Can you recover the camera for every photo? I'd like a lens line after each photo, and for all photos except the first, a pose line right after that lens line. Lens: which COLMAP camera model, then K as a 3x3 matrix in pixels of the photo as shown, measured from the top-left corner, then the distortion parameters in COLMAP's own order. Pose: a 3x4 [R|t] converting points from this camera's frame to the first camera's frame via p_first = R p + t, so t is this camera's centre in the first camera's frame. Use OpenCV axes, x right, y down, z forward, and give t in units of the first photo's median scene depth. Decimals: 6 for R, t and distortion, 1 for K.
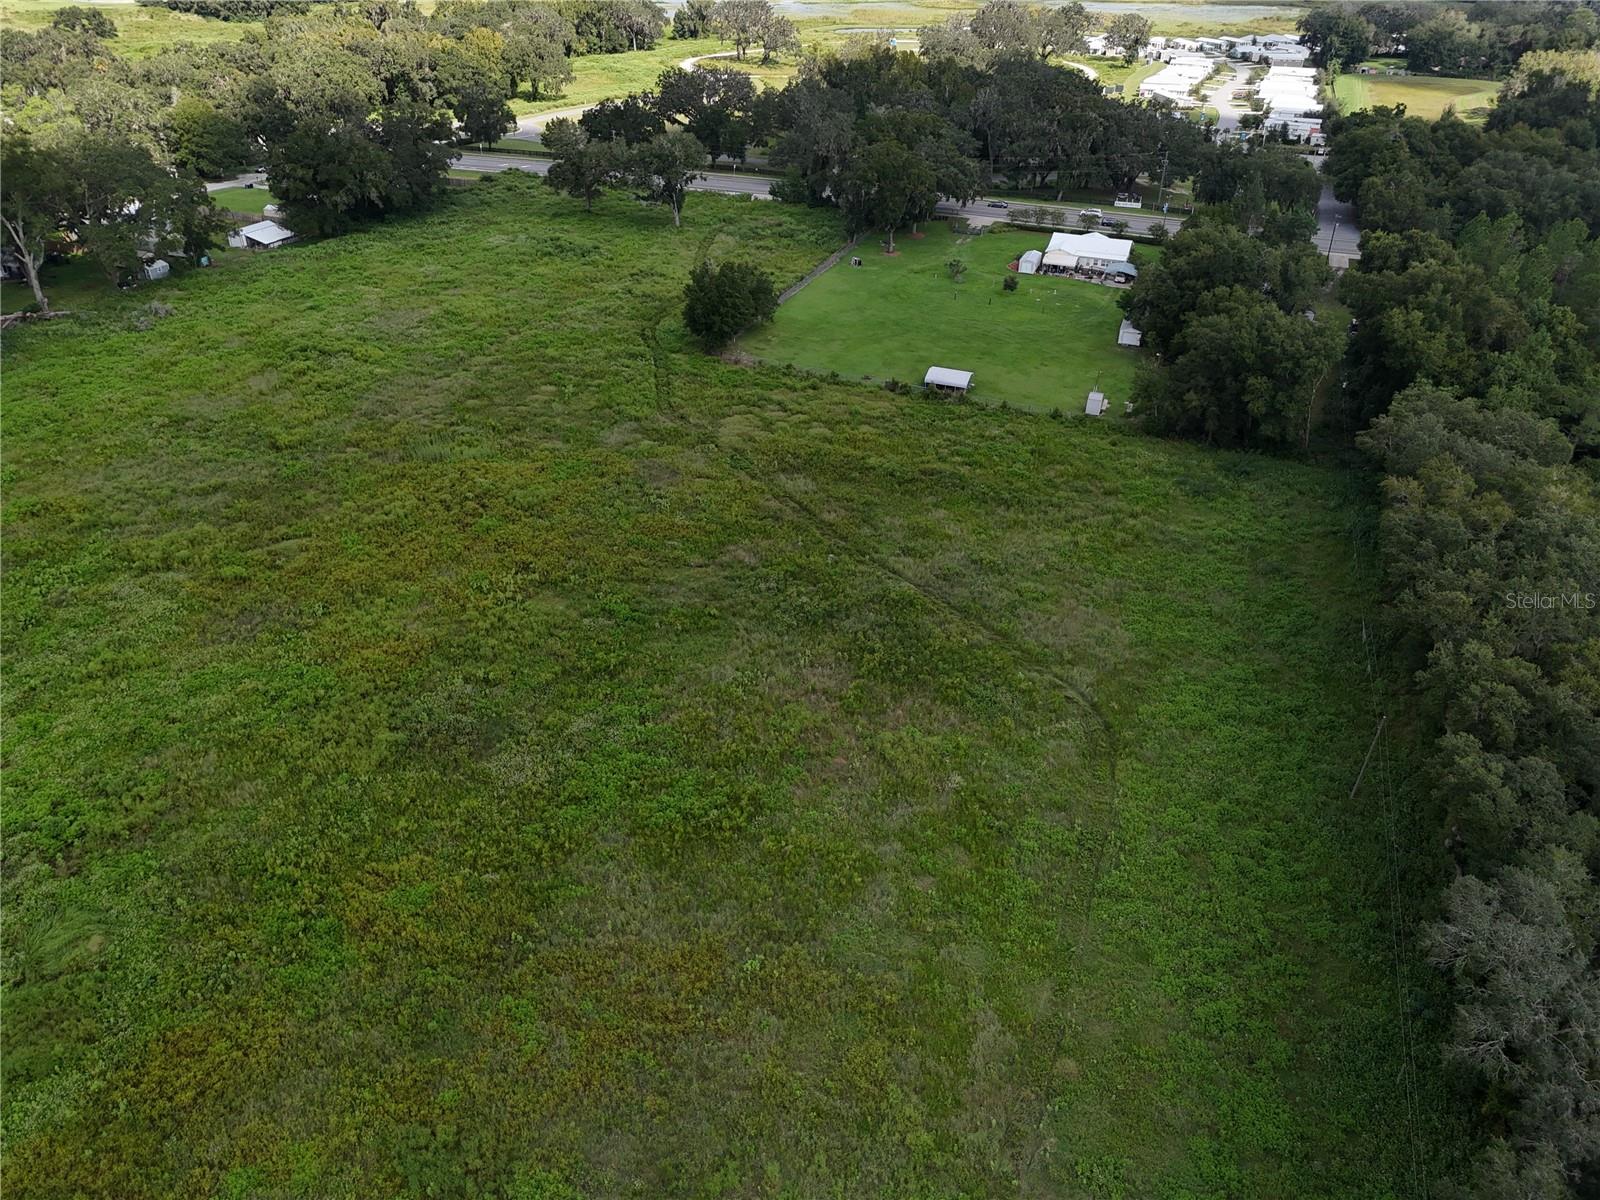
lens RADIAL K [[1172.9, 0, 800.0], [0, 1172.9, 600.0], [0, 0, 1]] dist [0.060782, -0.057002]
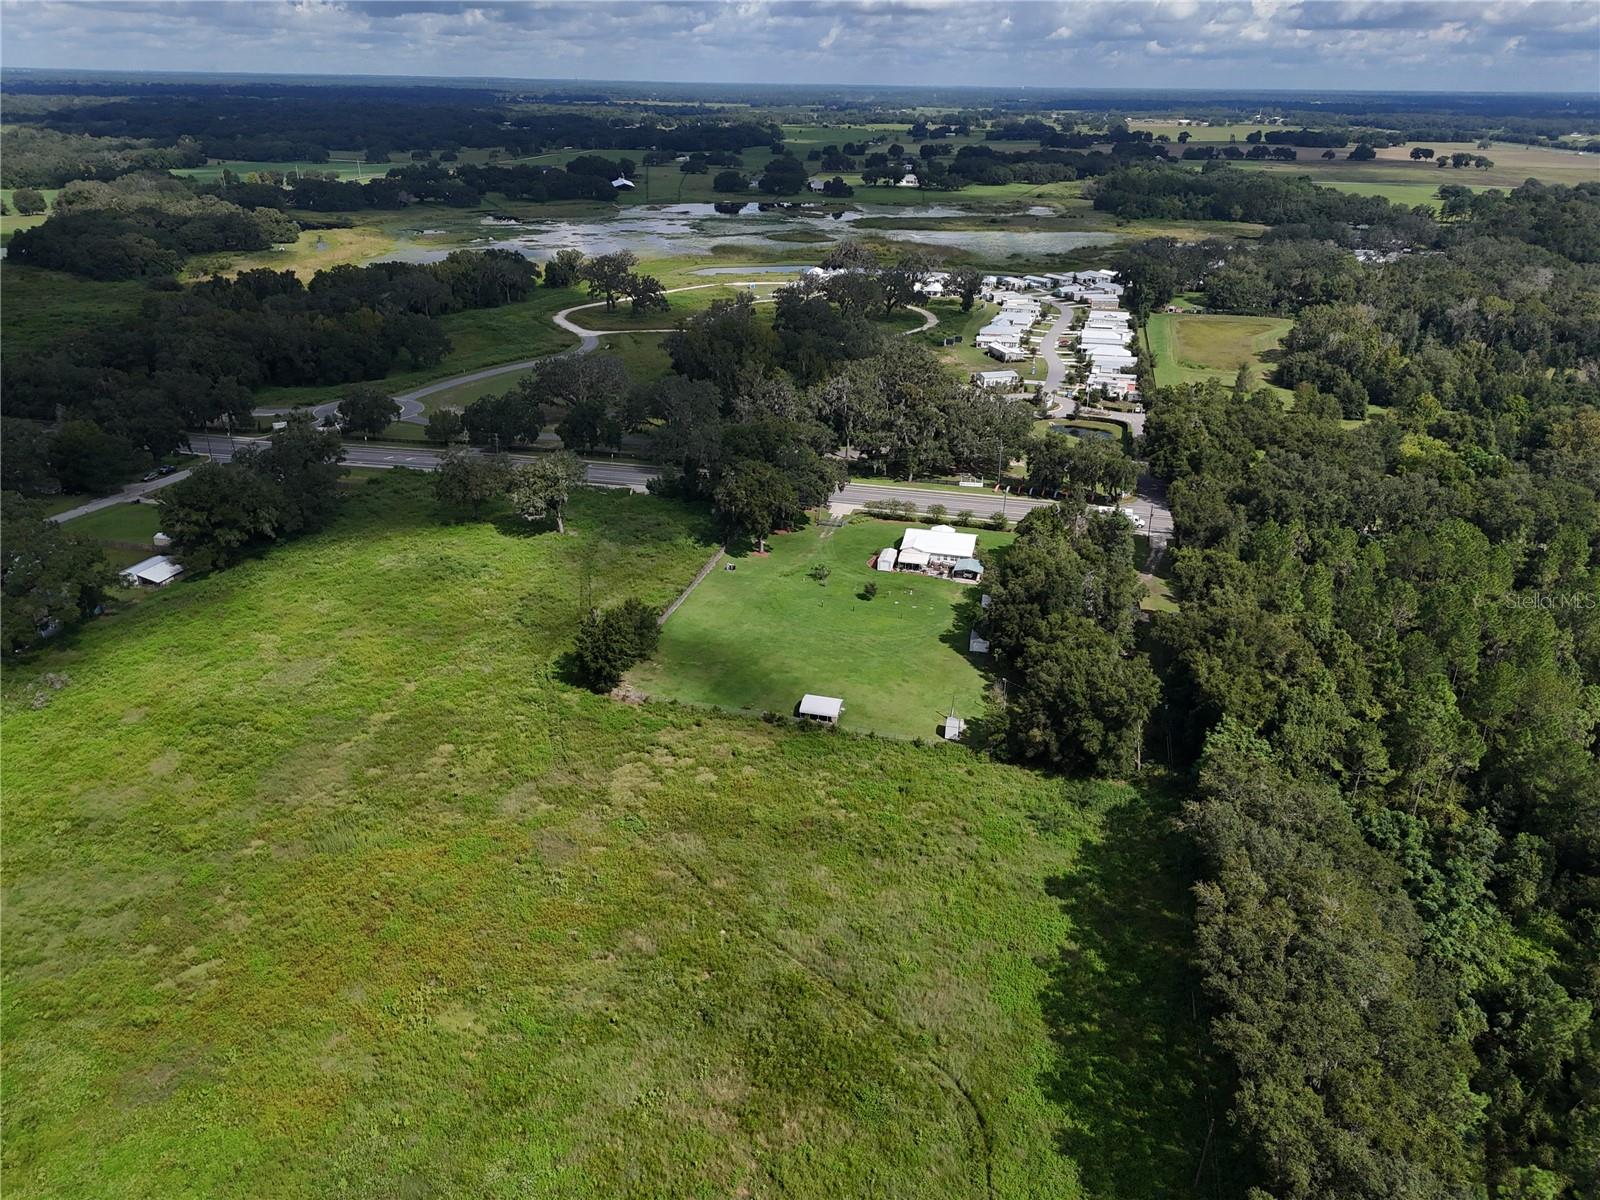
lens RADIAL K [[1172.9, 0, 800.0], [0, 1172.9, 600.0], [0, 0, 1]] dist [0.060782, -0.057002]
pose [[0.993789, -0.045499, 0.101554, 0.000436], [0.059398, 0.988603, -0.138334, -0.140581], [-0.094103, 0.143507, 0.985165, -0.089923]]
